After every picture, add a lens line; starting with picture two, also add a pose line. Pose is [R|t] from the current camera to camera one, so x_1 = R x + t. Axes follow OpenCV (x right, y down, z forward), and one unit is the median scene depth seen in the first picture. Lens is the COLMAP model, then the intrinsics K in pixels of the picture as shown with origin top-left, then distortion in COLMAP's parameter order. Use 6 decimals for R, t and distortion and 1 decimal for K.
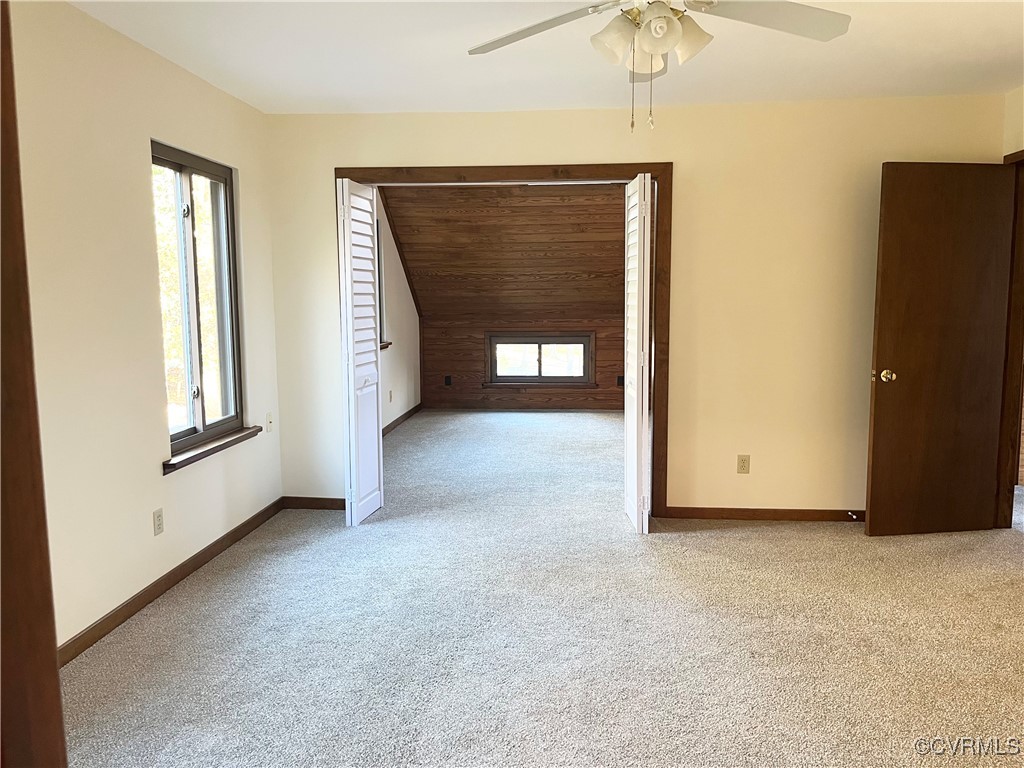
lens RADIAL K [[773.0, 0, 505.8], [0, 773.0, 378.9], [0, 0, 1]] dist [0.074626, -0.102203]
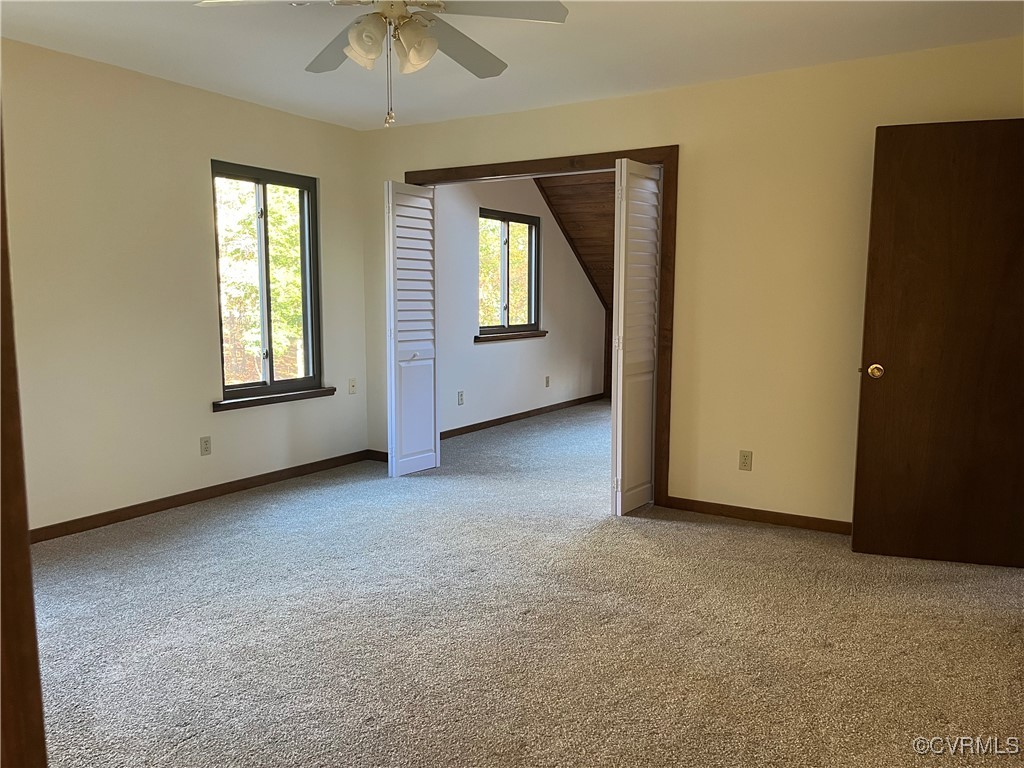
lens RADIAL K [[773.0, 0, 505.8], [0, 773.0, 378.9], [0, 0, 1]] dist [0.074626, -0.102203]
pose [[0.892518, 0.058258, -0.447233, 0.494737], [-0.059559, 0.998162, 0.011166, 0.018749], [0.447062, 0.016670, 0.894348, 0.026979]]
